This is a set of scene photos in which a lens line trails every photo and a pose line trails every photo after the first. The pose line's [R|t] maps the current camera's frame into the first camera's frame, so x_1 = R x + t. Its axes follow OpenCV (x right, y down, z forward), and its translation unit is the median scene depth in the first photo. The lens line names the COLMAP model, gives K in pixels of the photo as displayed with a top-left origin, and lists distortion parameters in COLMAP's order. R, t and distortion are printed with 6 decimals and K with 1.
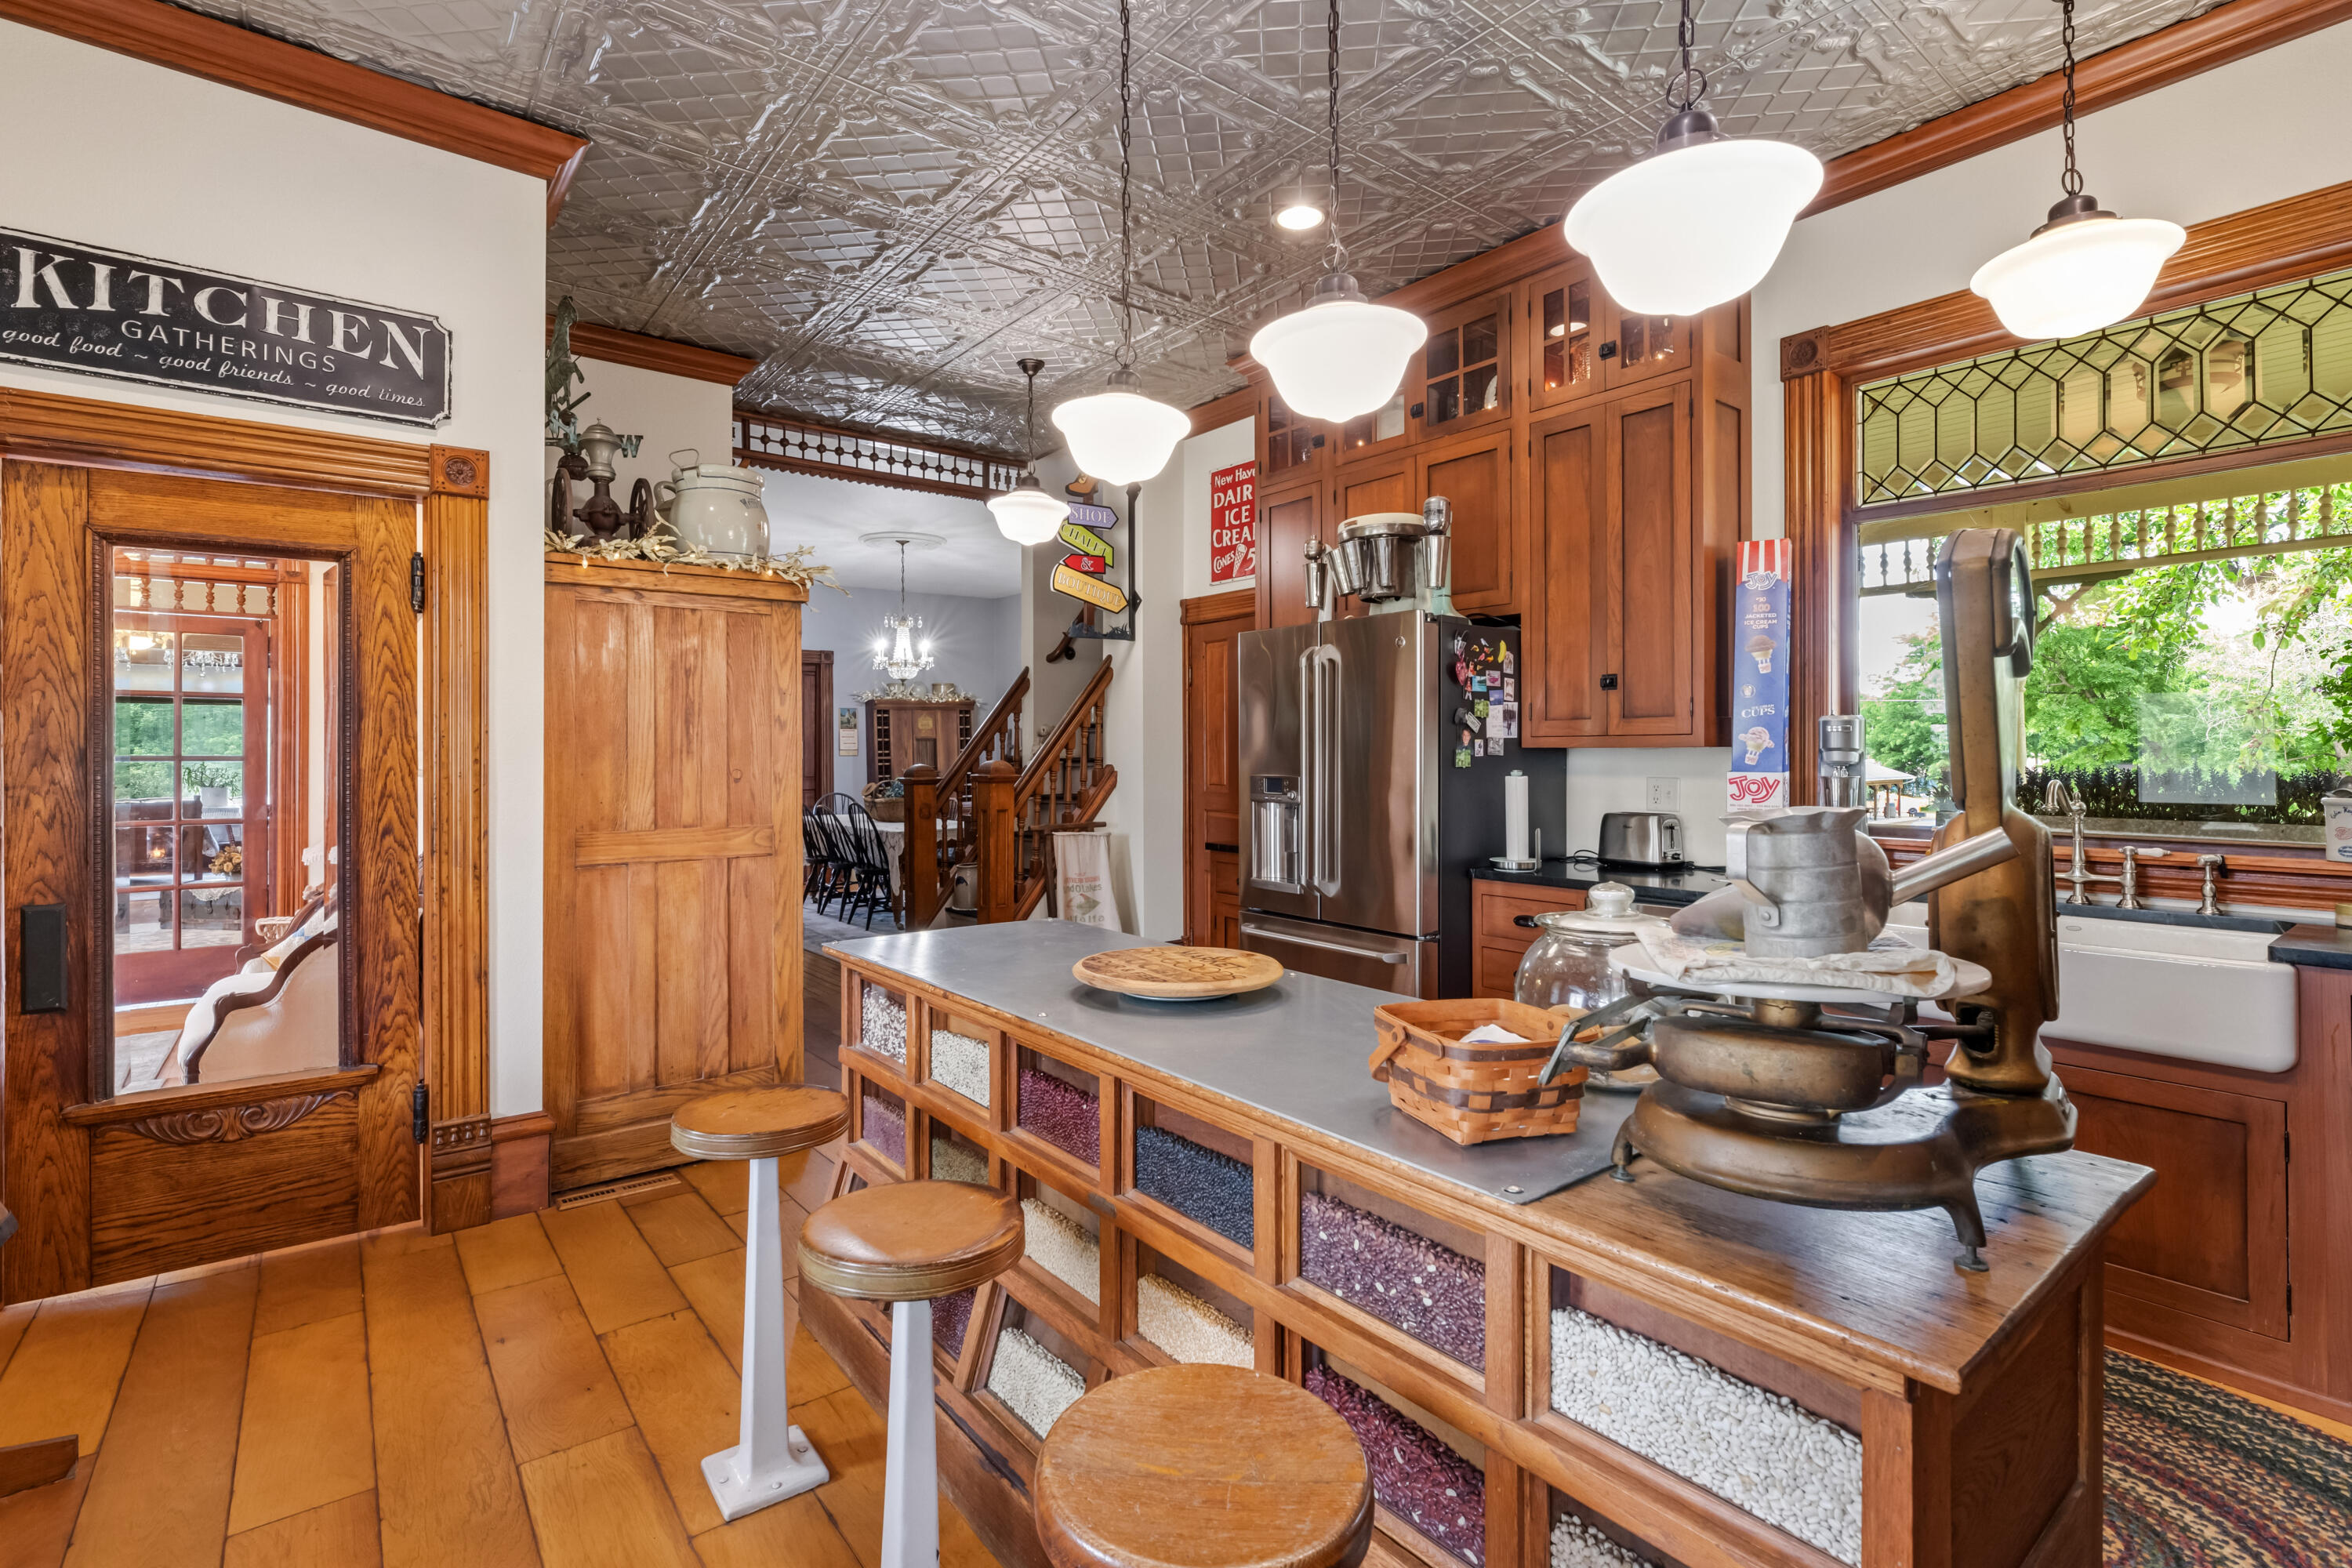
lens RADIAL K [[1068.8, 0, 1173.9], [0, 1068.8, 779.6], [0, 0, 1]] dist [-0.001758, -0.000294]
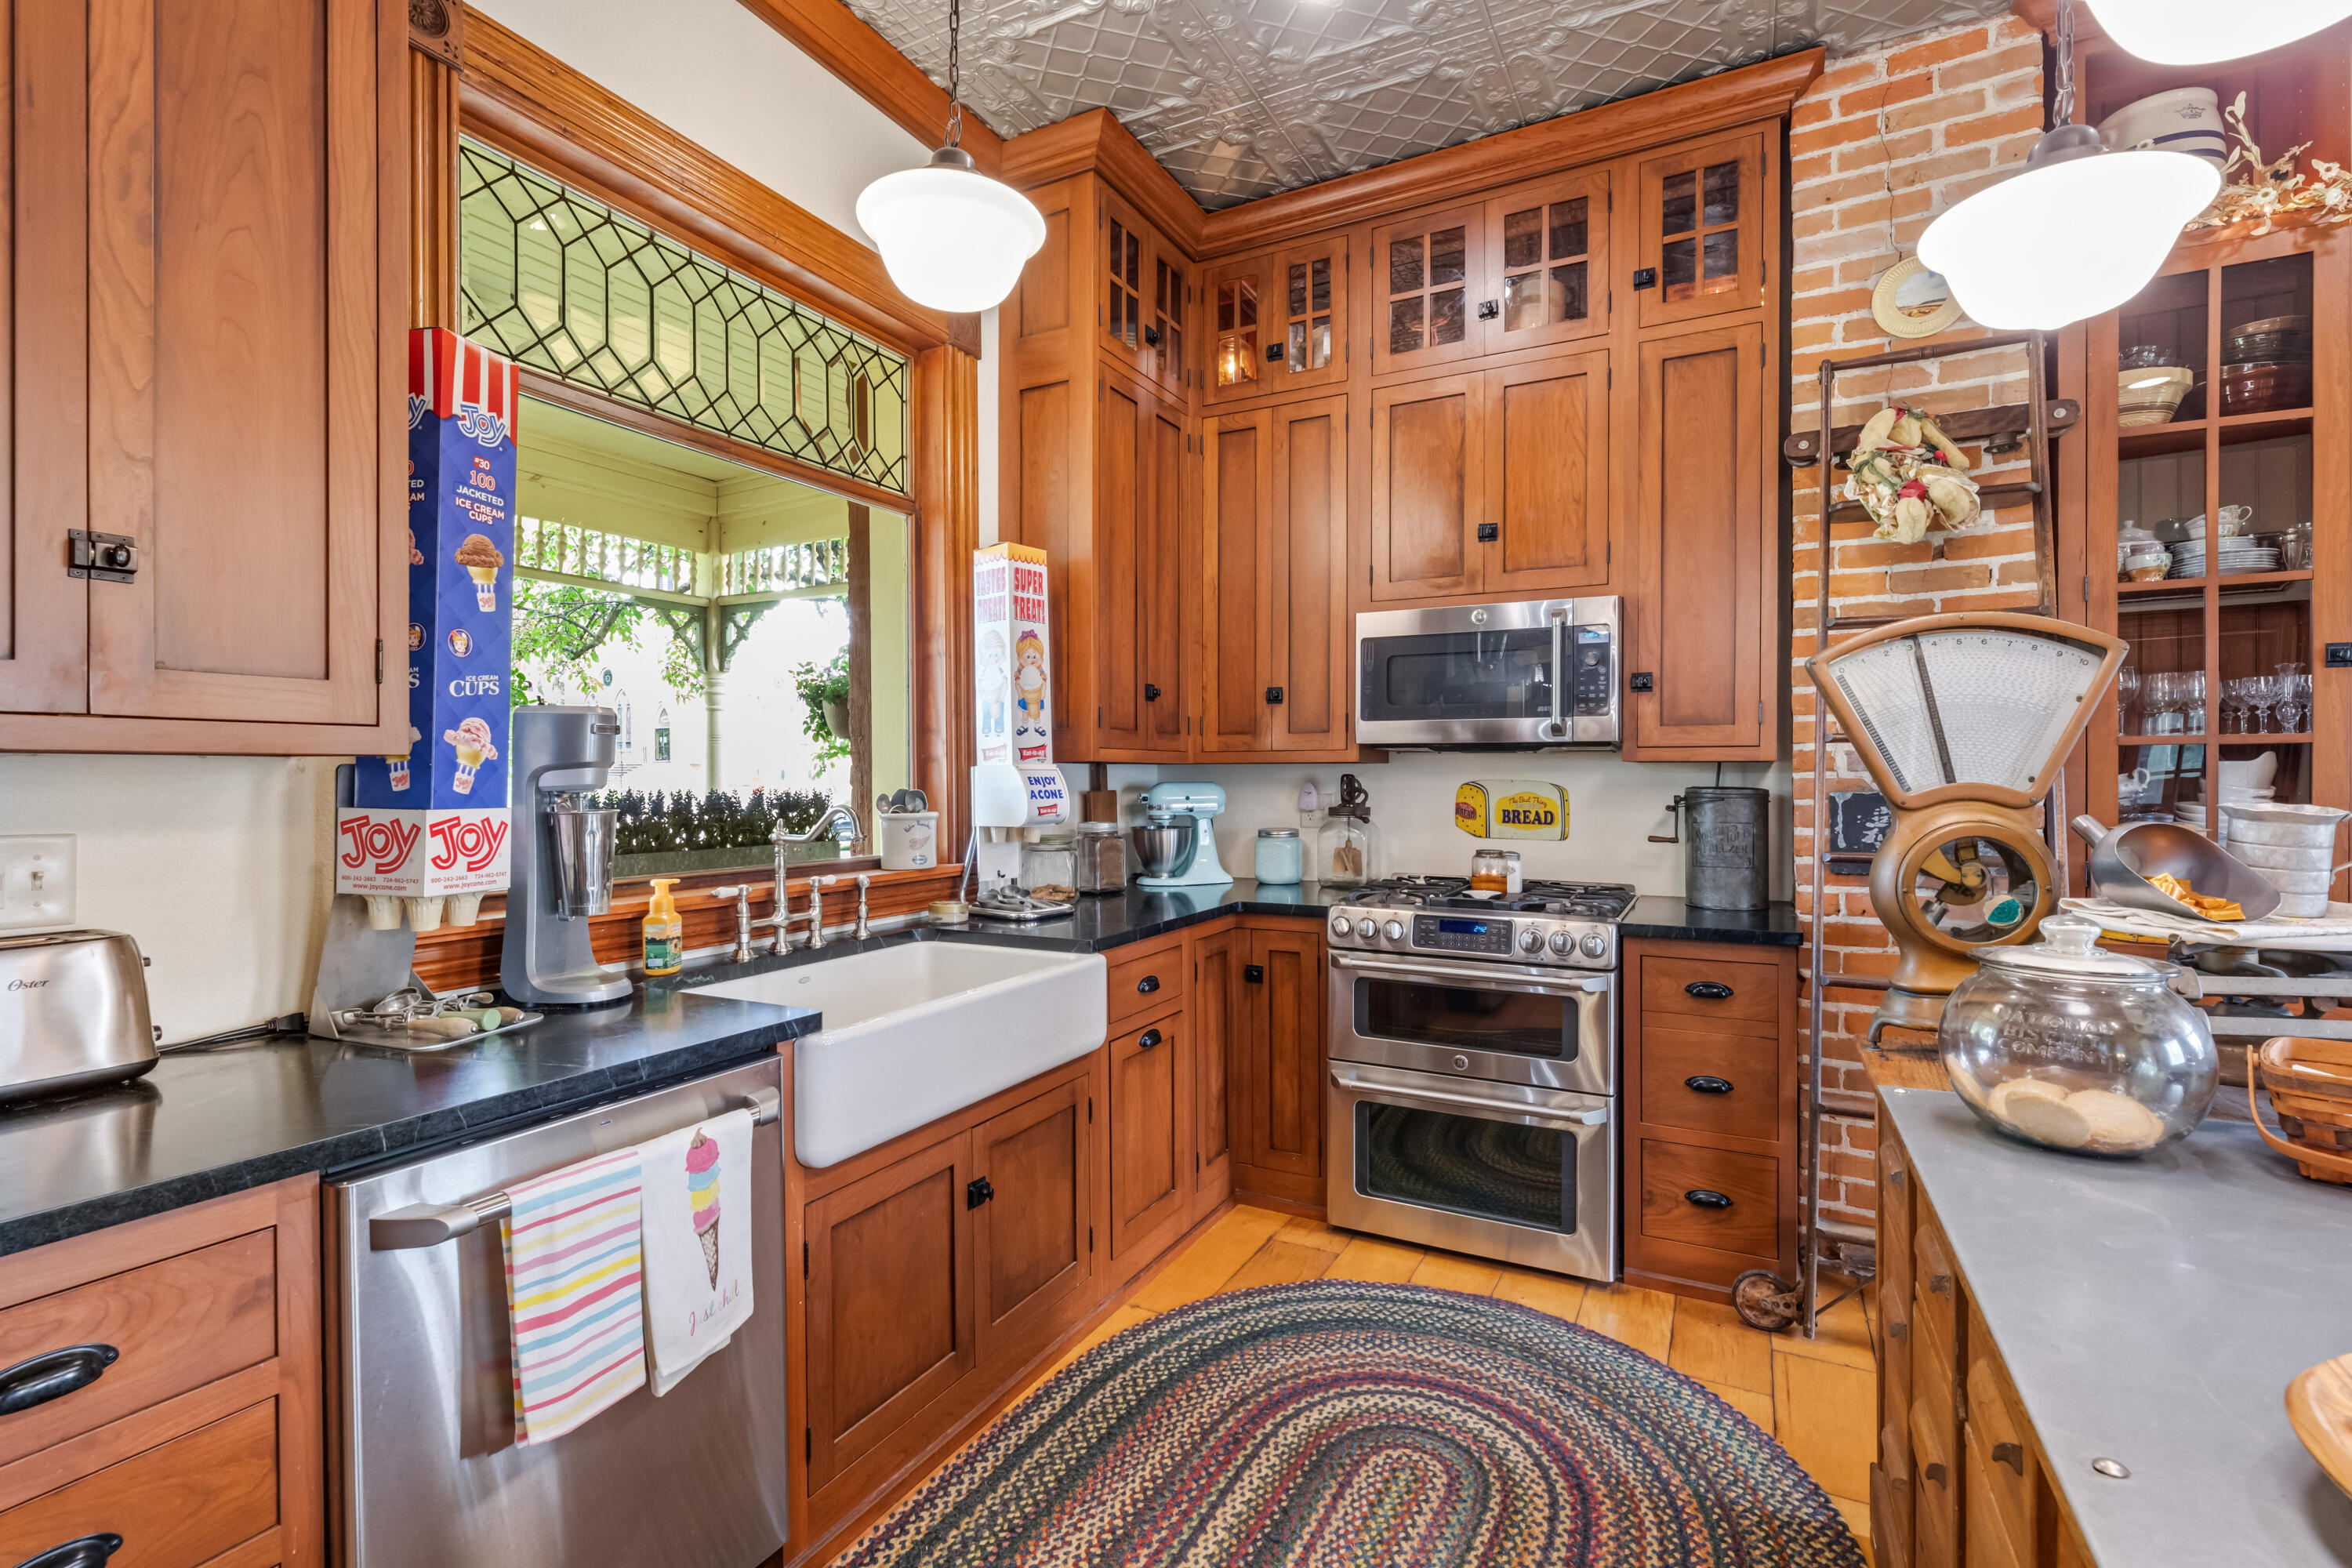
lens RADIAL K [[1068.8, 0, 1173.9], [0, 1068.8, 779.6], [0, 0, 1]] dist [-0.001758, -0.000294]
pose [[-0.405796, -0.004642, 0.913952, -0.049143], [0.018523, 0.999740, 0.013302, -0.024840], [-0.913776, 0.022327, -0.405604, 1.065925]]
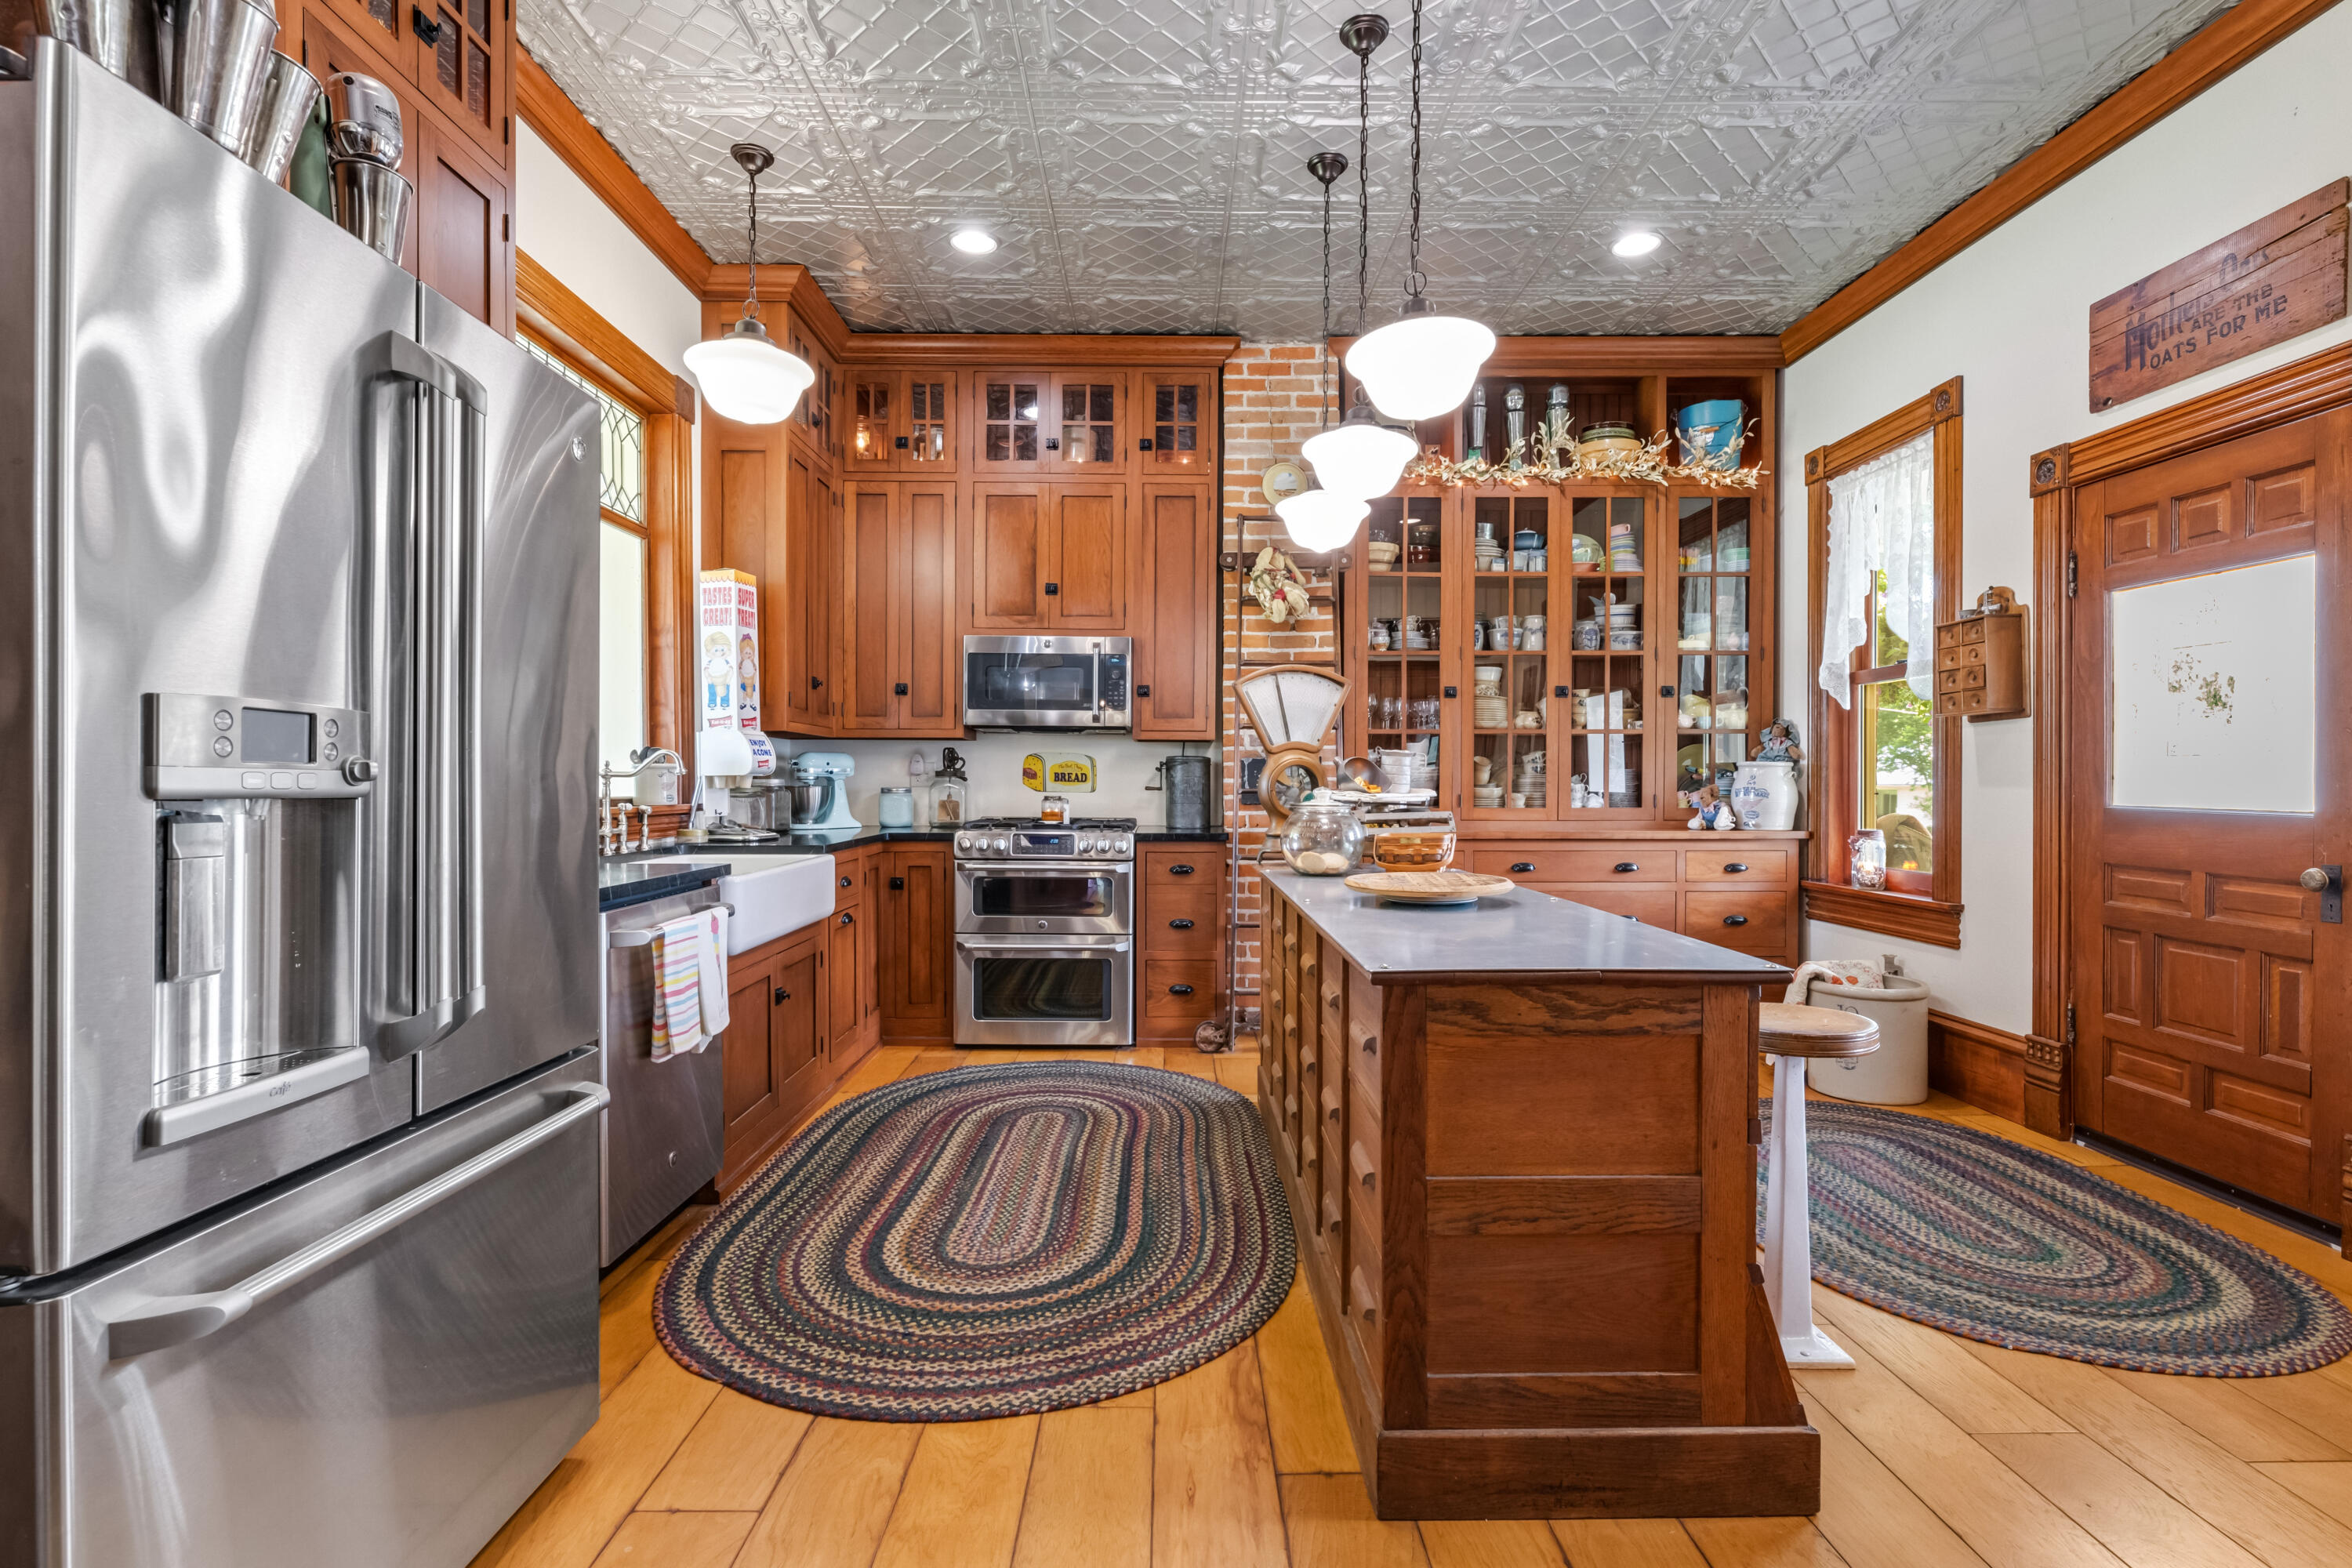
lens RADIAL K [[1120.4, 0, 1176.0], [0, 1120.4, 784.0], [0, 0, 1]] dist [0.000309, -0.000074]
pose [[-0.791190, -0.004666, 0.611552, -0.424563], [0.006682, 0.999845, 0.016273, 0.023143], [-0.611534, 0.016962, -0.791037, 1.620667]]
